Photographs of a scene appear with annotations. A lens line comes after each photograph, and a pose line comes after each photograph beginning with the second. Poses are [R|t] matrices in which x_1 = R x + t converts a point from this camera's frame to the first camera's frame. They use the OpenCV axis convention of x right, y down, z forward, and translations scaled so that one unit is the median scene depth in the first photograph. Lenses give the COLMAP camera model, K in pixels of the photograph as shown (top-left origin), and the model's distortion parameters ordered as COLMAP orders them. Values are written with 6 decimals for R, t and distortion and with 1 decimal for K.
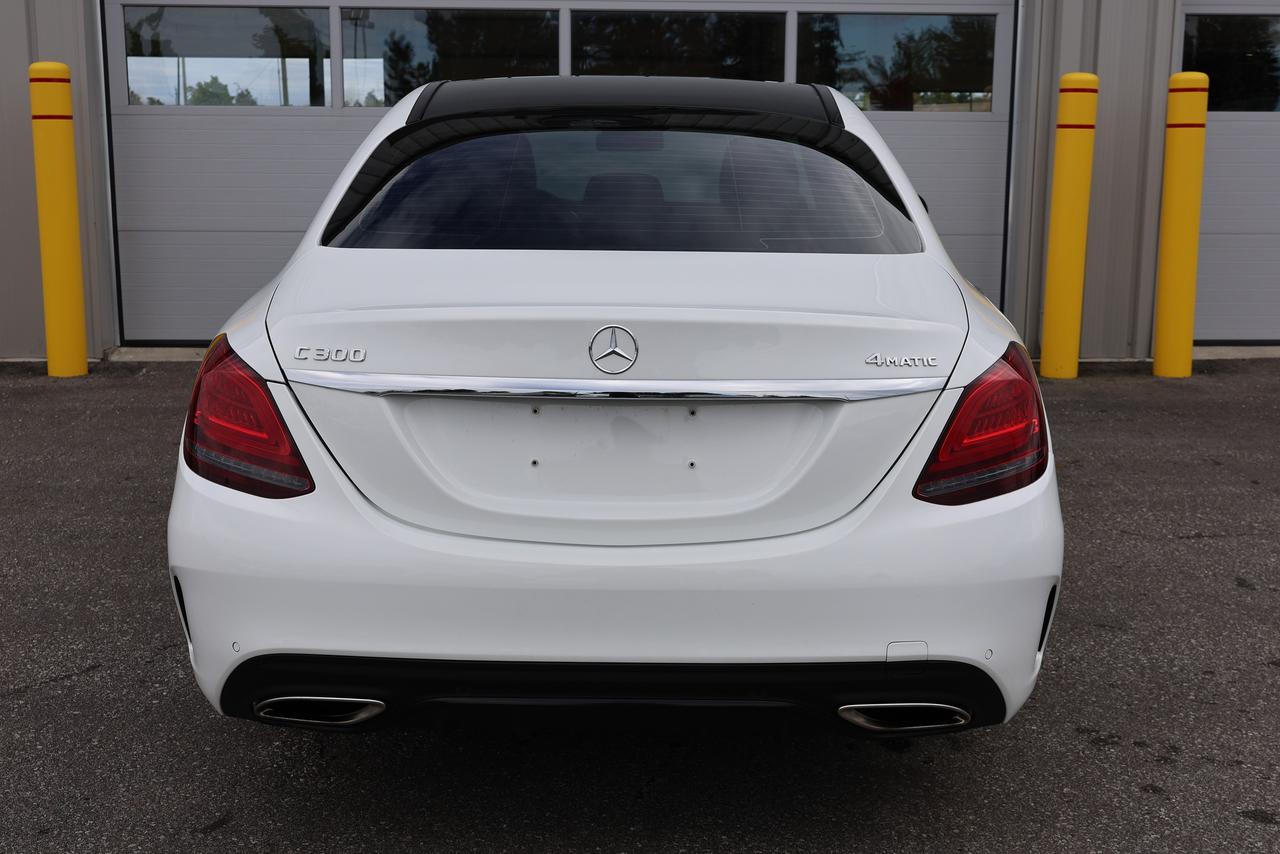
lens RADIAL K [[1544.0, 0, 643.1], [0, 1544.0, 434.0], [0, 0, 1]] dist [0.030546, 0.000000]
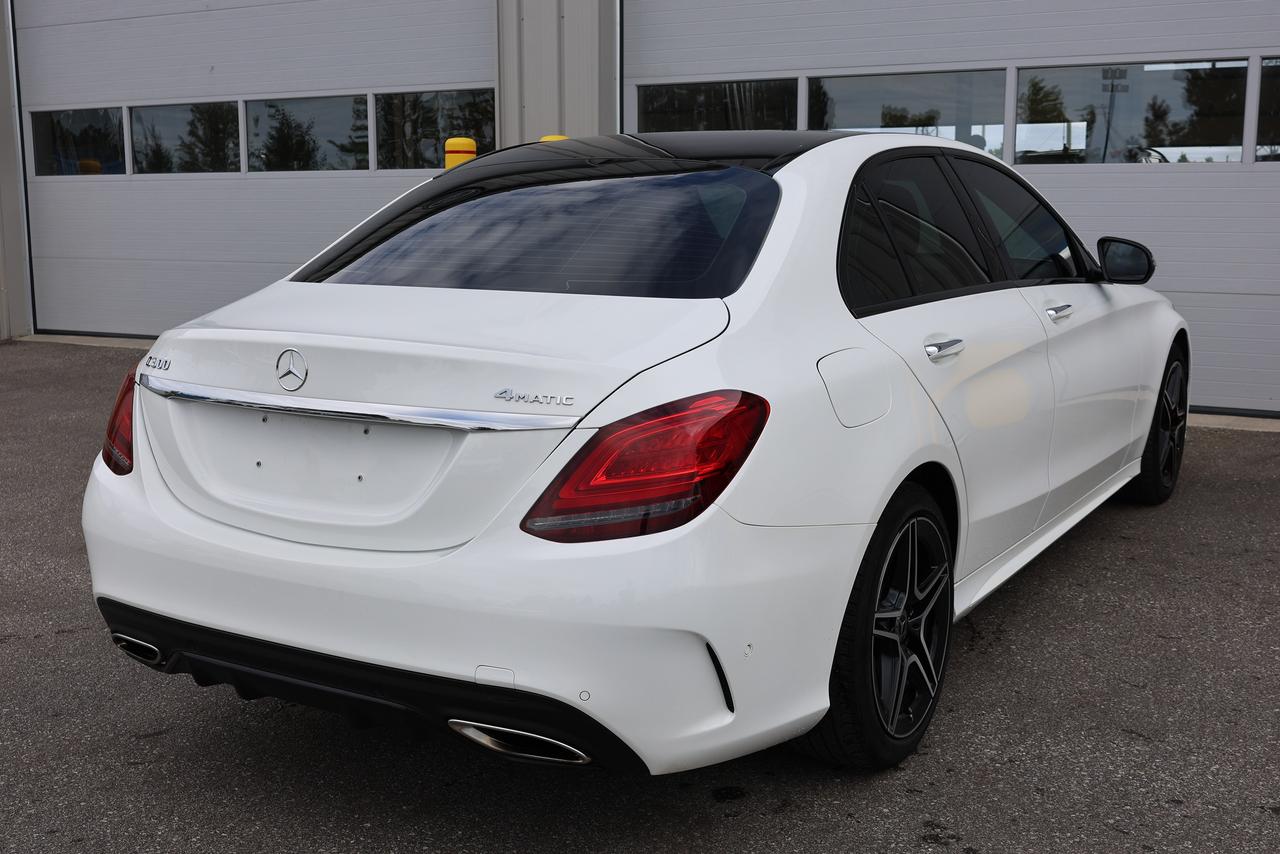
lens RADIAL K [[1447.6, 0, 640.2], [0, 1447.6, 420.9], [0, 0, 1]] dist [0.022234, 0.000000]
pose [[0.847818, 0.072814, -0.525265, 0.341340], [-0.092367, 0.995664, -0.011065, -0.012731], [0.522181, 0.057898, 0.850867, 0.098088]]
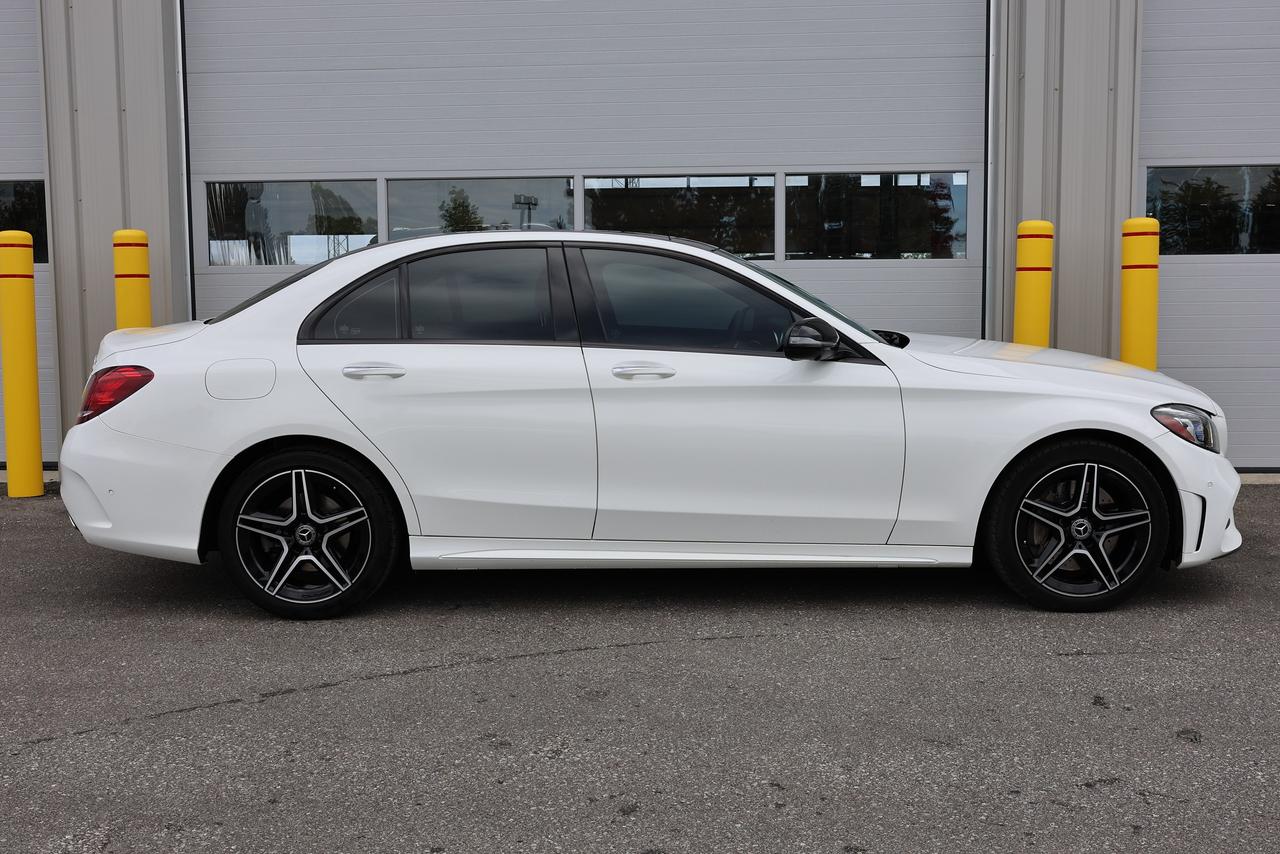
lens RADIAL K [[1338.1, 0, 634.9], [0, 1338.1, 431.5], [0, 0, 1]] dist [0.020259, 0.000000]
pose [[0.992540, -0.002129, -0.121901, 0.148828], [-0.008292, 0.996354, -0.084915, -0.002729], [0.121637, 0.085293, 0.988903, 0.055479]]
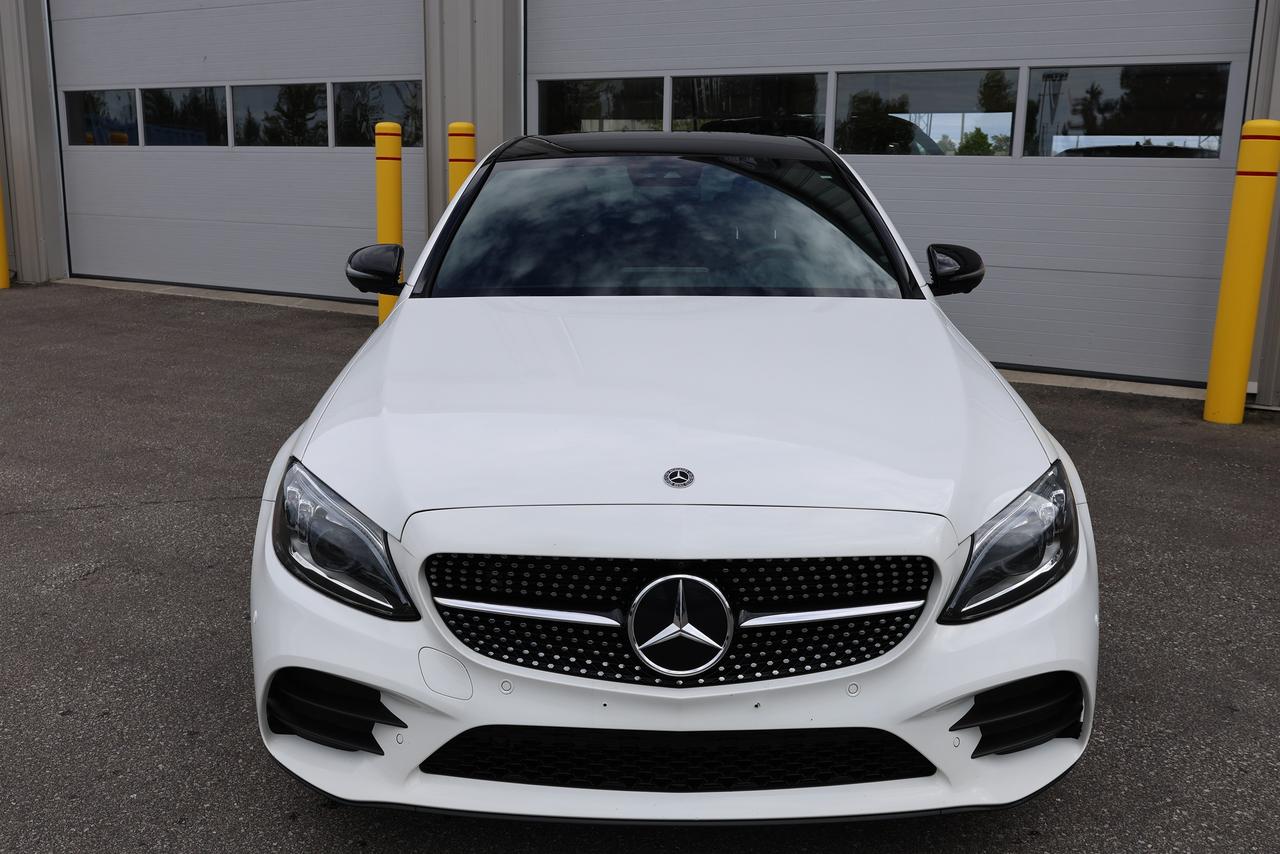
lens RADIAL K [[1243.2, 0, 643.7], [0, 1243.2, 421.5], [0, 0, 1]] dist [0.025078, 0.000000]
pose [[0.825948, 0.120429, -0.550733, 0.517648], [-0.117924, 0.992212, 0.040113, -0.033868], [0.551274, 0.031813, 0.833717, 0.155812]]
